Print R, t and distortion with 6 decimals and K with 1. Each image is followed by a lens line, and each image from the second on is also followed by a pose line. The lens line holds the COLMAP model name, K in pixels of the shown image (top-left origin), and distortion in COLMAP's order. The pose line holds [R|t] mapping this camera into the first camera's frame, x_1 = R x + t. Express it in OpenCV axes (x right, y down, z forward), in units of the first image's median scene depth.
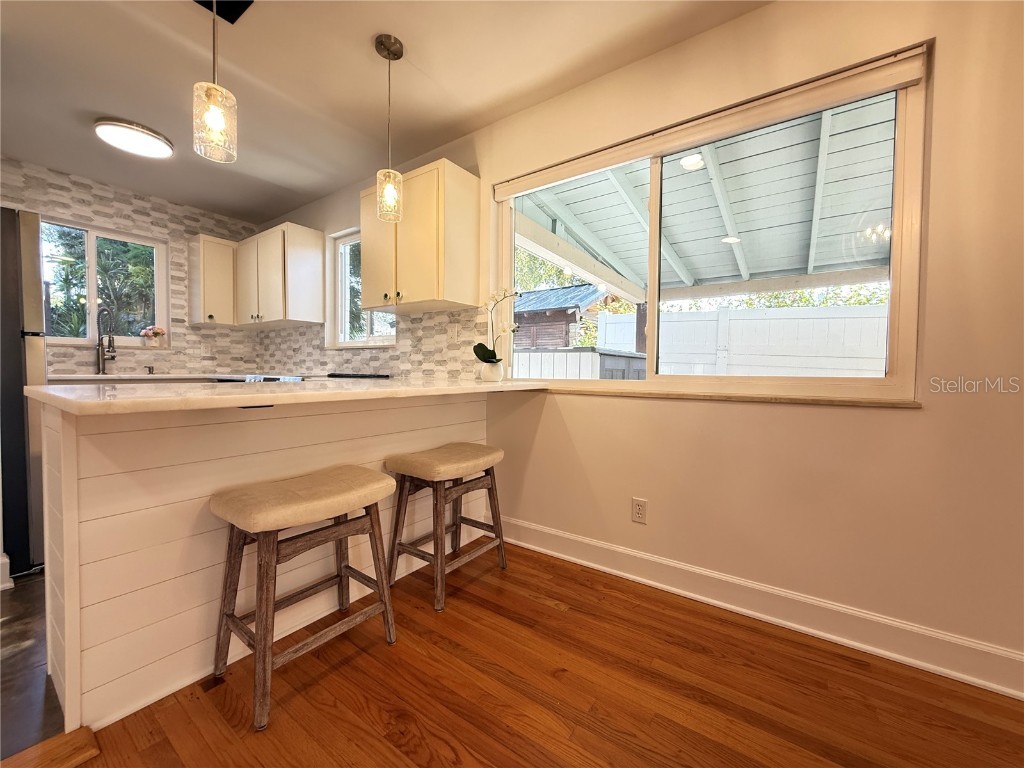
lens RADIAL K [[407.3, 0, 513.8], [0, 407.3, 386.1], [0, 0, 1]] dist [-0.001459, -0.000313]
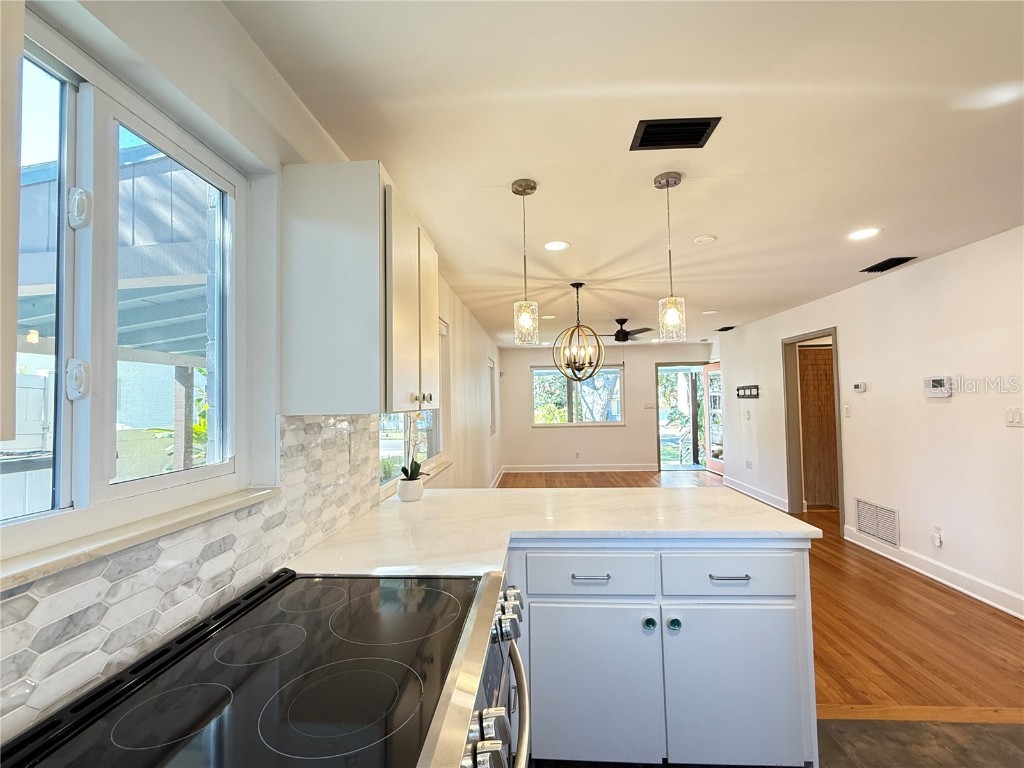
lens RADIAL K [[469.4, 0, 510.0], [0, 469.4, 385.4], [0, 0, 1]] dist [-0.000247, -0.000014]
pose [[-0.526373, 0.028341, 0.849781, -0.721906], [0.045188, 0.998964, -0.005326, -0.169332], [-0.849052, 0.035597, -0.527108, 0.931947]]
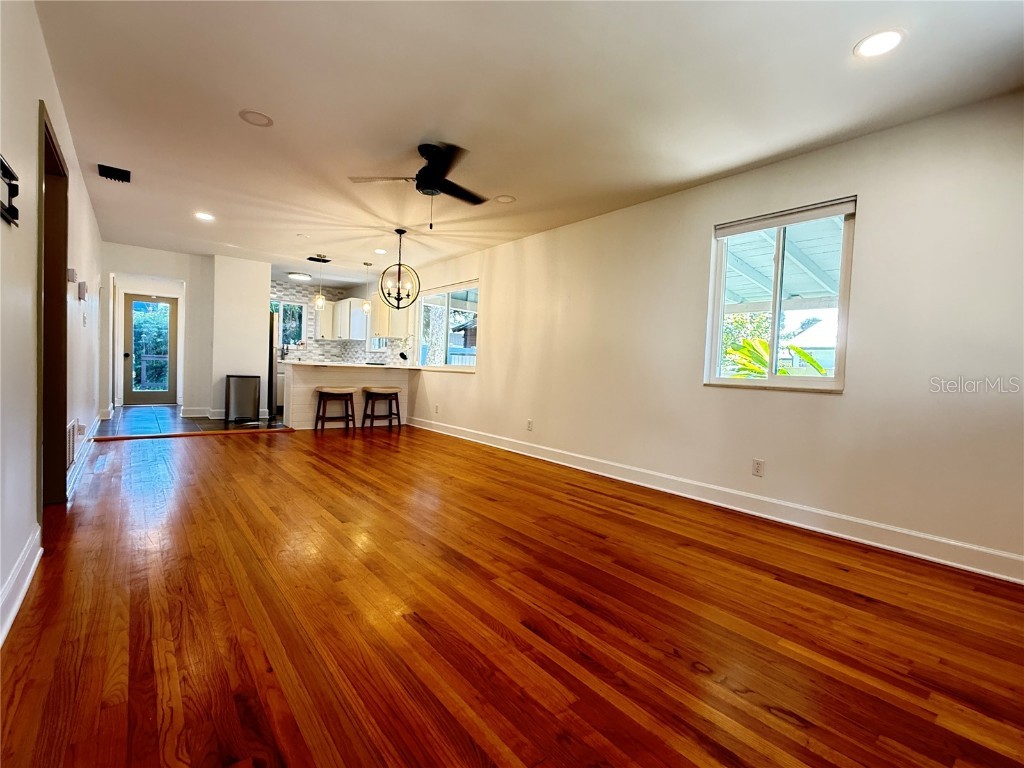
lens RADIAL K [[469.4, 0, 510.0], [0, 469.4, 385.4], [0, 0, 1]] dist [-0.000247, -0.000014]
pose [[0.961030, 0.037358, -0.273907, 1.050668], [-0.039177, 0.999232, -0.001171, 0.067275], [0.273653, 0.011856, 0.961756, -1.307422]]
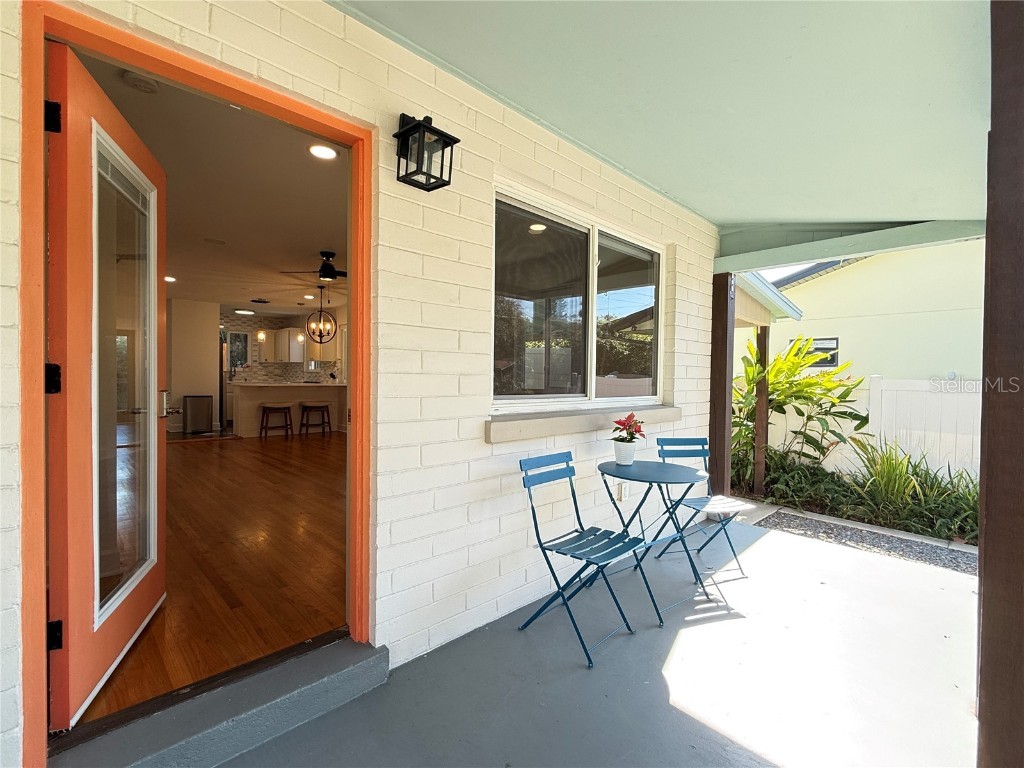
lens RADIAL K [[469.4, 0, 510.0], [0, 469.4, 385.4], [0, 0, 1]] dist [-0.000247, -0.000014]
pose [[0.982320, 0.003903, -0.187169, 1.501832], [-0.008141, 0.999727, -0.021880, 0.053757], [0.187033, 0.023017, 0.982084, -1.839438]]
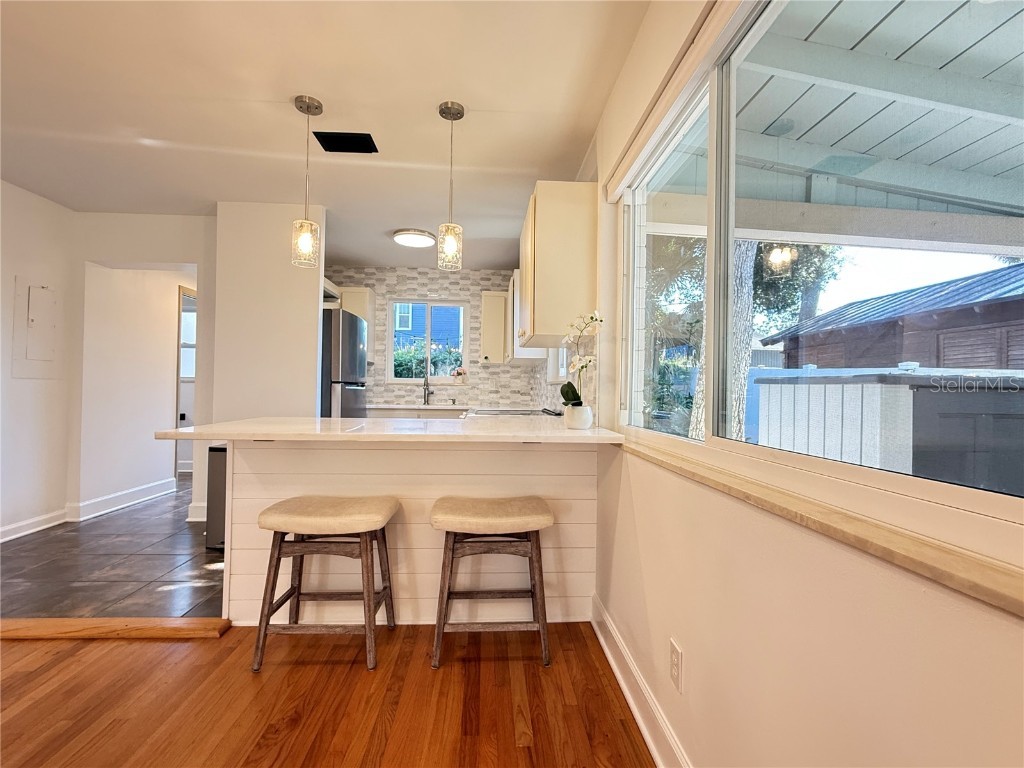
lens RADIAL K [[469.4, 0, 510.0], [0, 469.4, 385.4], [0, 0, 1]] dist [-0.000247, -0.000014]
pose [[0.624158, -0.009141, -0.781245, 0.410660], [-0.038570, 0.998352, -0.042496, -0.036327], [0.780346, 0.056657, 0.622776, 0.213255]]
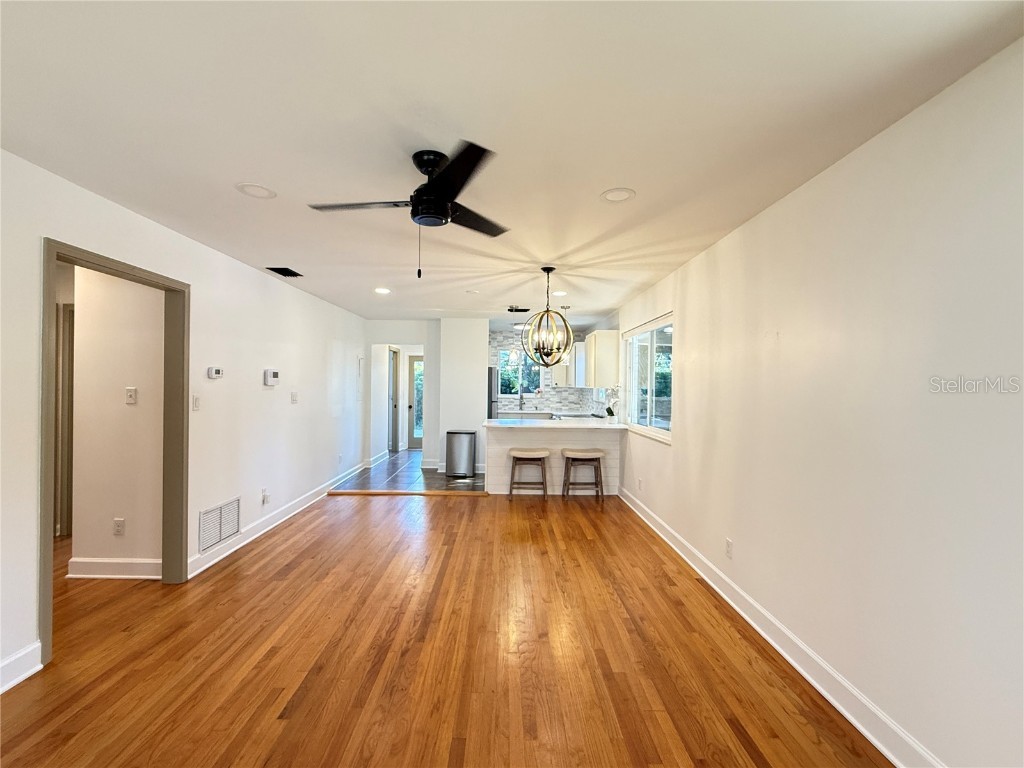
lens RADIAL K [[469.4, 0, 510.0], [0, 469.4, 385.4], [0, 0, 1]] dist [-0.000247, -0.000014]
pose [[0.588628, -0.004304, -0.808393, 1.191396], [-0.034071, 0.998965, -0.030127, -0.087970], [0.807686, 0.045276, 0.587872, -0.694348]]
